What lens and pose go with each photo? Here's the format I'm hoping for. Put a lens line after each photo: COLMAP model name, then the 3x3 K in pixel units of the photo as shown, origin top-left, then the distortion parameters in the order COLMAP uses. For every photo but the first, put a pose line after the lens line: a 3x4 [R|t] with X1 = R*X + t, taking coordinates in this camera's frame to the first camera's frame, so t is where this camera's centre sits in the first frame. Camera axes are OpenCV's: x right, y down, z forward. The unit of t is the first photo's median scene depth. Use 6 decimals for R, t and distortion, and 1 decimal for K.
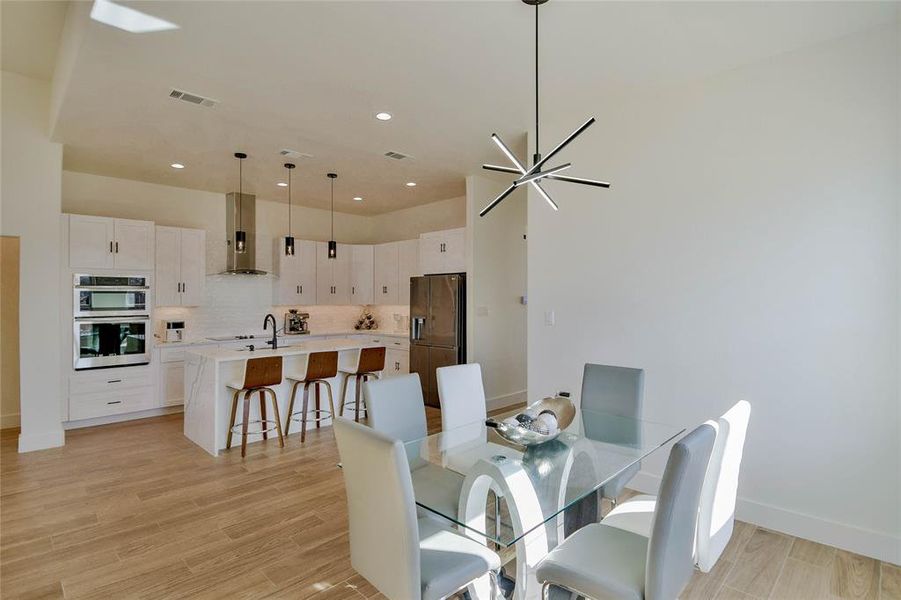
lens RADIAL K [[441.8, 0, 448.6], [0, 441.8, 294.8], [0, 0, 1]] dist [0.014183, -0.028395]
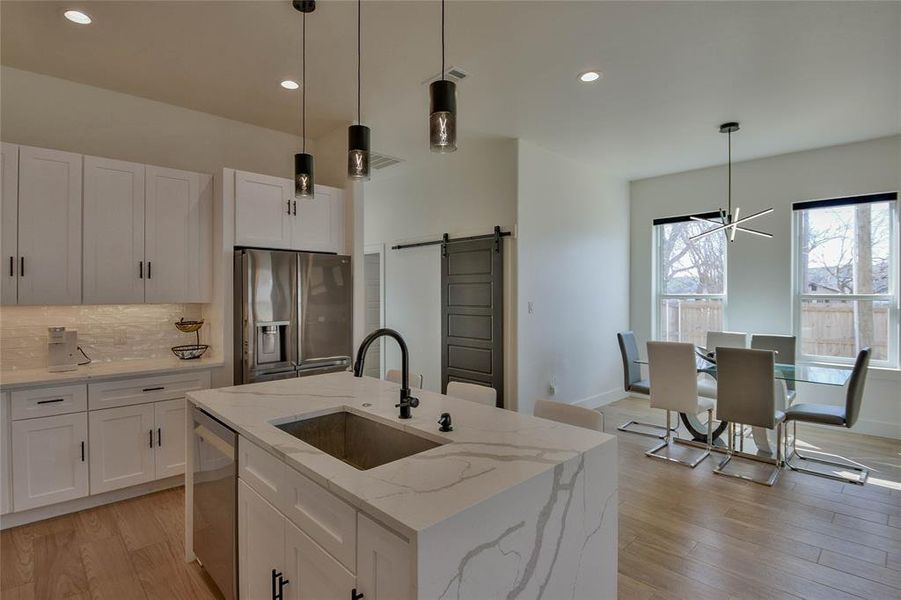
lens RADIAL K [[441.8, 0, 448.6], [0, 441.8, 294.8], [0, 0, 1]] dist [0.014183, -0.028395]
pose [[0.044667, 0.000738, 0.999002, -0.675202], [-0.009916, 0.999951, -0.000295, 0.013176], [-0.998953, -0.009893, 0.044672, 0.823469]]
